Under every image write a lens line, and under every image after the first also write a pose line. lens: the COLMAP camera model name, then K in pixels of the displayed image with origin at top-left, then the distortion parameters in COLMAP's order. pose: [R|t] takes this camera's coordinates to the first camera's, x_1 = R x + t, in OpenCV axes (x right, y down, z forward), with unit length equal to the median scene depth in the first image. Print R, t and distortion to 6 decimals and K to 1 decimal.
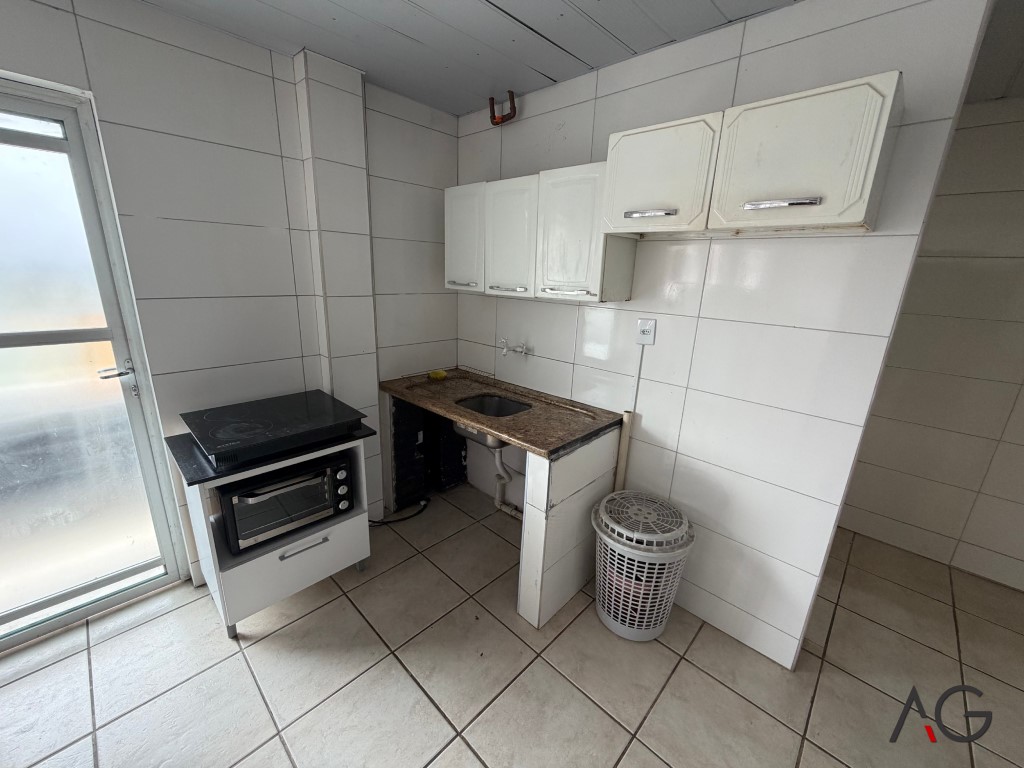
lens RADIAL K [[406.0, 0, 510.0], [0, 406.0, 383.4], [0, 0, 1]] dist [0.000678, 0.000330]
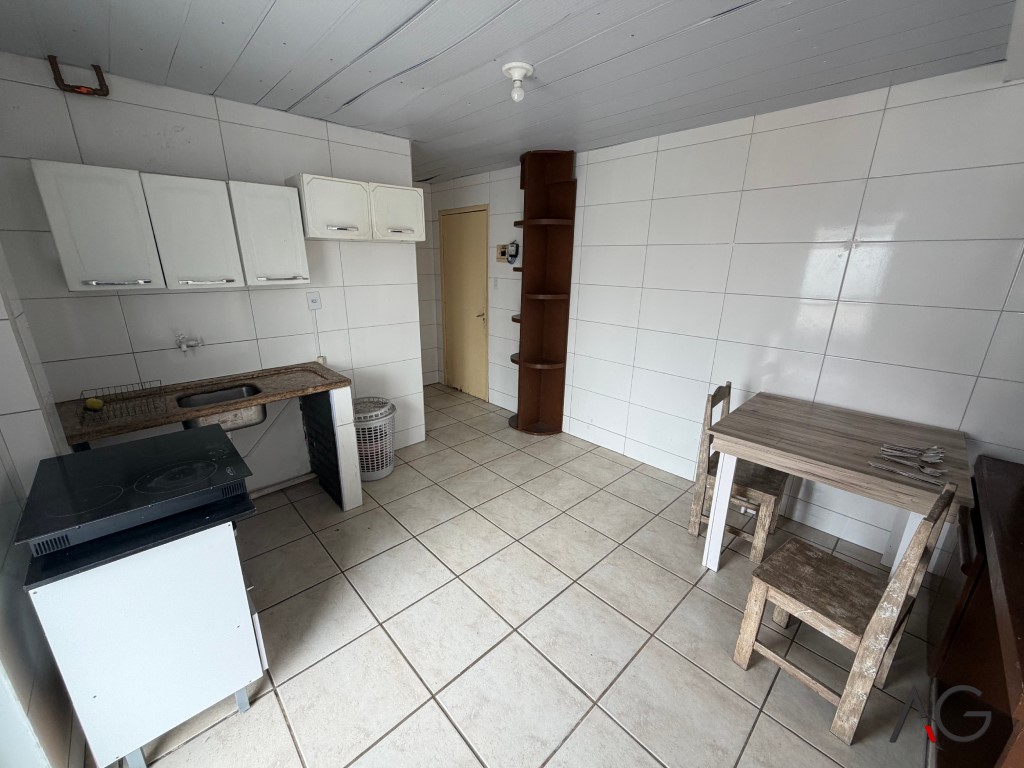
lens RADIAL K [[406.0, 0, 510.0], [0, 406.0, 383.4], [0, 0, 1]] dist [0.000678, 0.000330]
pose [[0.049522, -0.325441, 0.944265, -1.181216], [0.262401, 0.916452, 0.302094, -0.114449], [-0.963687, 0.232816, 0.130781, 0.181885]]
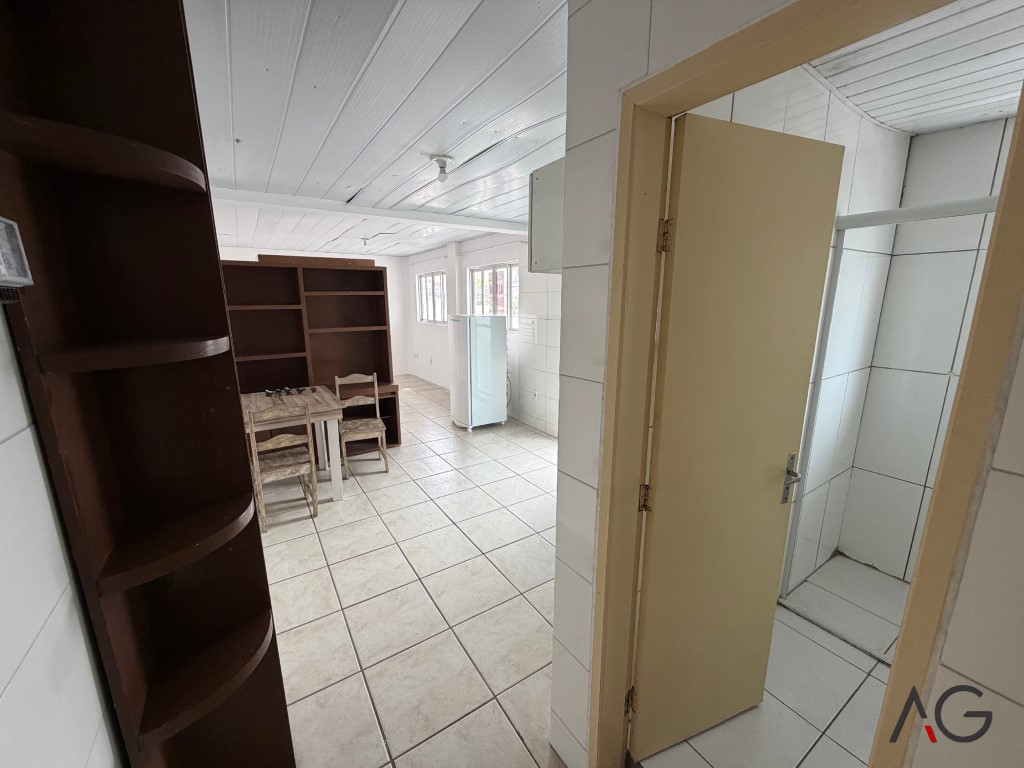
lens RADIAL K [[406.0, 0, 510.0], [0, 406.0, 383.4], [0, 0, 1]] dist [0.000678, 0.000330]
pose [[-0.222789, 0.162662, -0.961200, 1.348815], [-0.275370, 0.935328, 0.222110, -0.196627], [0.935166, 0.314170, -0.163589, 0.753511]]
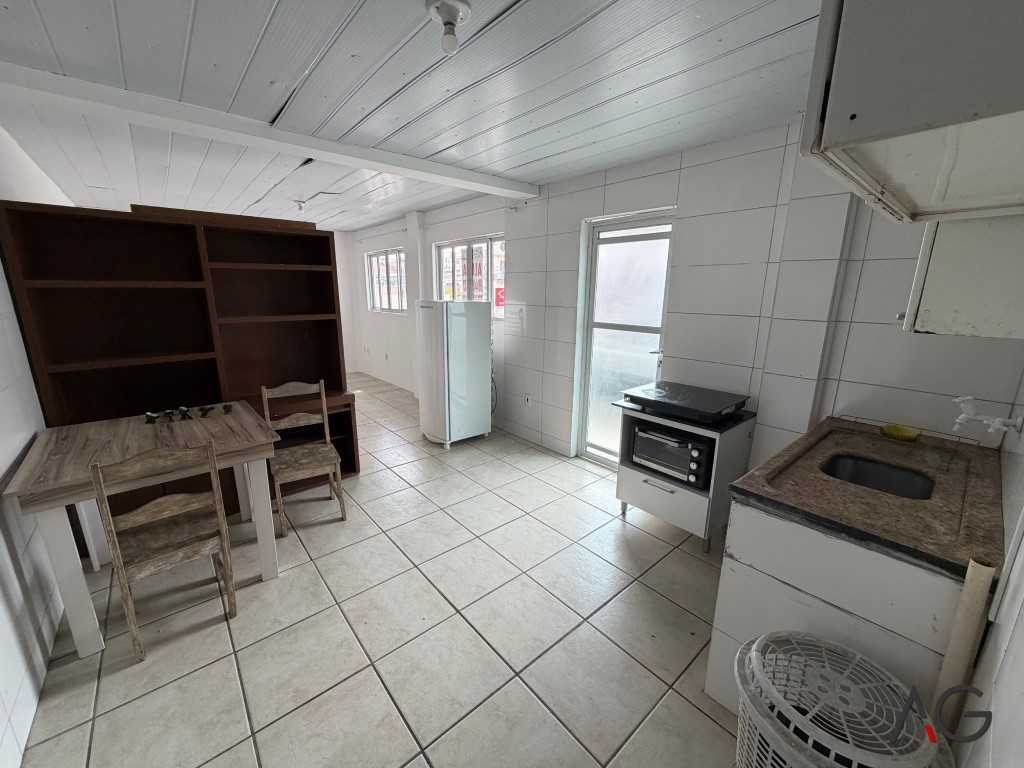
lens RADIAL K [[409.2, 0, 509.9], [0, 409.2, 384.2], [0, 0, 1]] dist [0.001554, 0.000223]
pose [[-0.096982, 0.188187, -0.977333, 0.852882], [-0.285312, 0.935494, 0.208443, -0.077454], [0.953515, 0.299060, -0.037034, 0.440640]]
